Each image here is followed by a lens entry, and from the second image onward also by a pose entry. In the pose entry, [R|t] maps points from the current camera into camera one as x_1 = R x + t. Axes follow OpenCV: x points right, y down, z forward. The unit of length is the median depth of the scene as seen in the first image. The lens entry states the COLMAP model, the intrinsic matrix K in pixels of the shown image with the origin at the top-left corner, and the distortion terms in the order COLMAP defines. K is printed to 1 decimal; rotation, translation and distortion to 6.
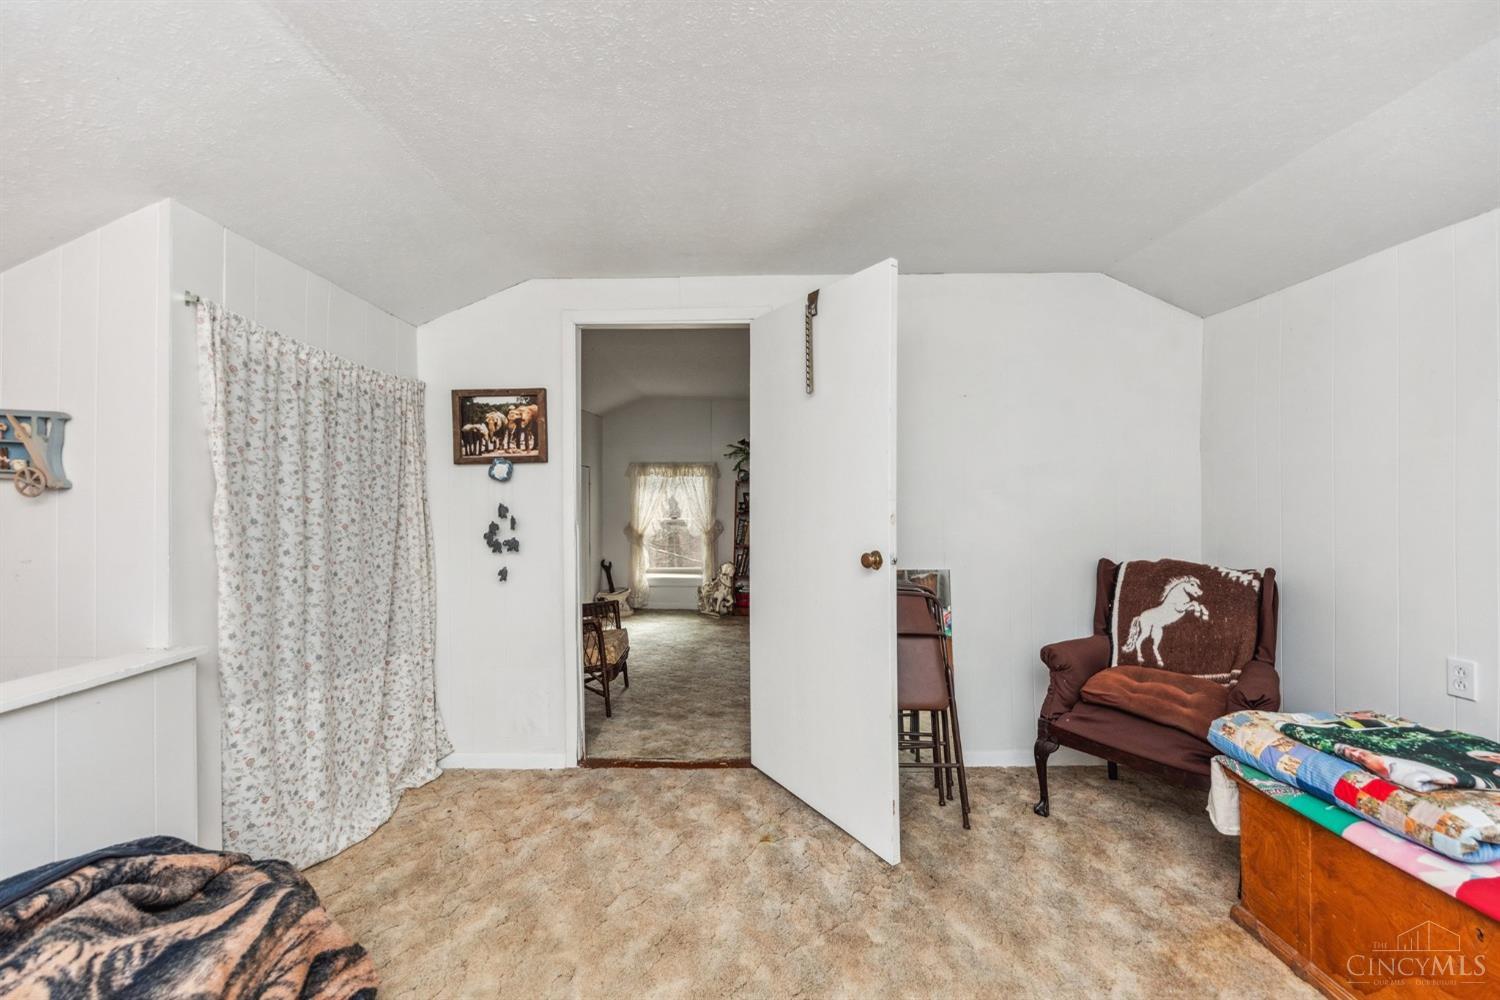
lens RADIAL K [[543.4, 0, 750.0], [0, 543.4, 500.0], [0, 0, 1]] dist [0.000882, -0.007490]
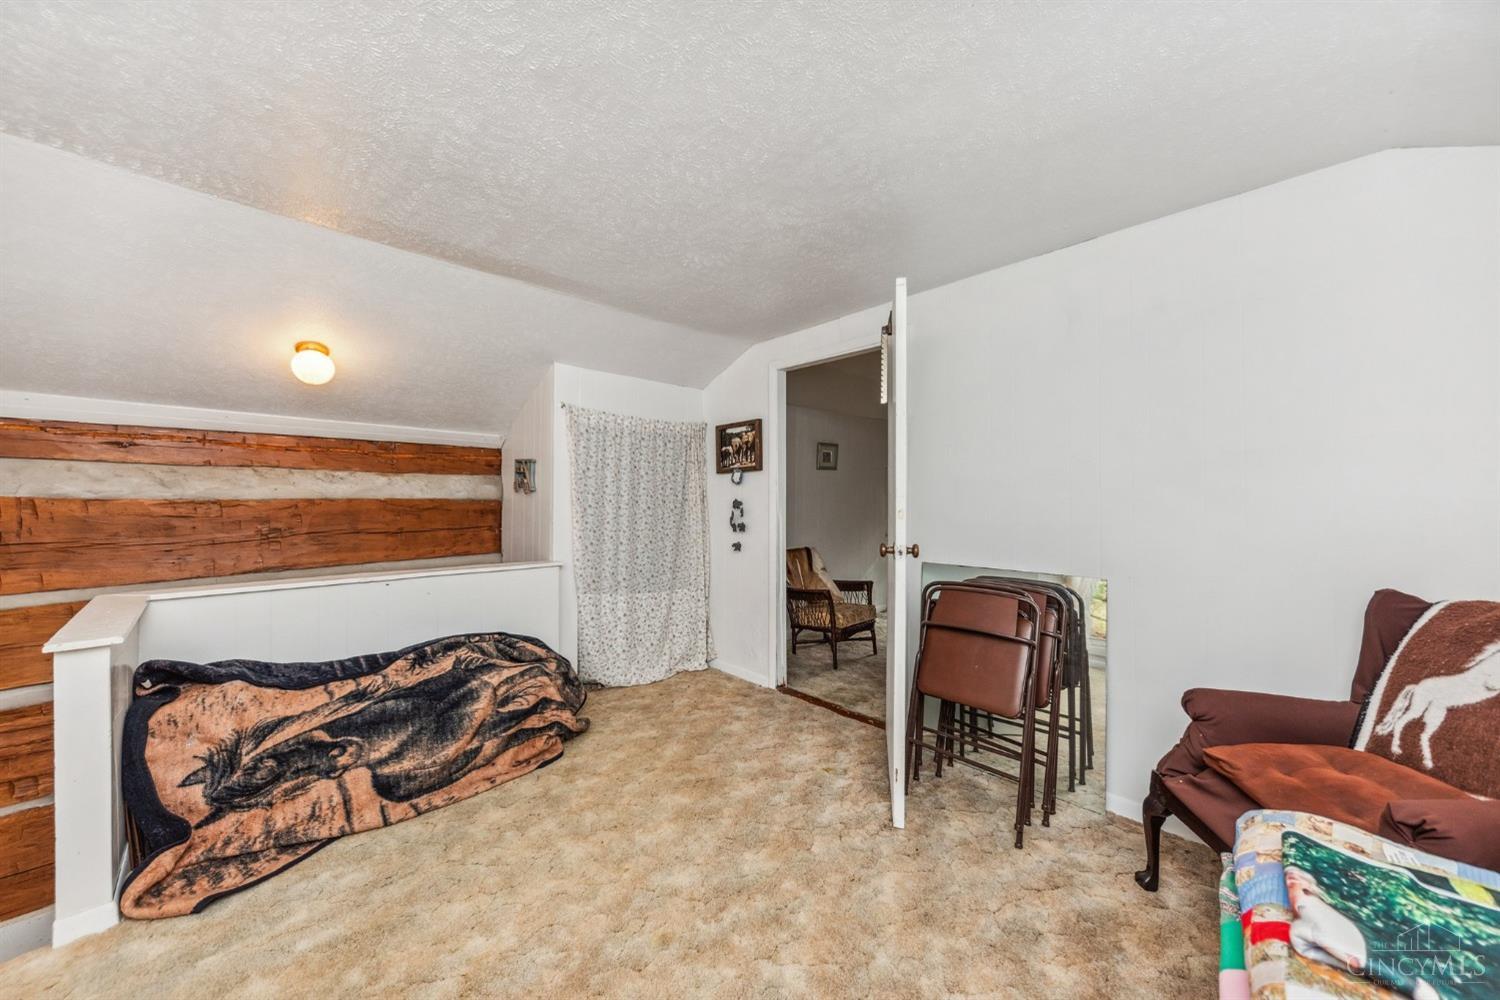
lens RADIAL K [[502.1, 0, 750.0], [0, 502.1, 500.0], [0, 0, 1]] dist [0.000468, 0.000029]
pose [[0.708309, 0.006389, -0.705873, 0.592476], [-0.004167, 0.999979, 0.004869, 0.002838], [0.705890, -0.000508, 0.708322, 0.051480]]
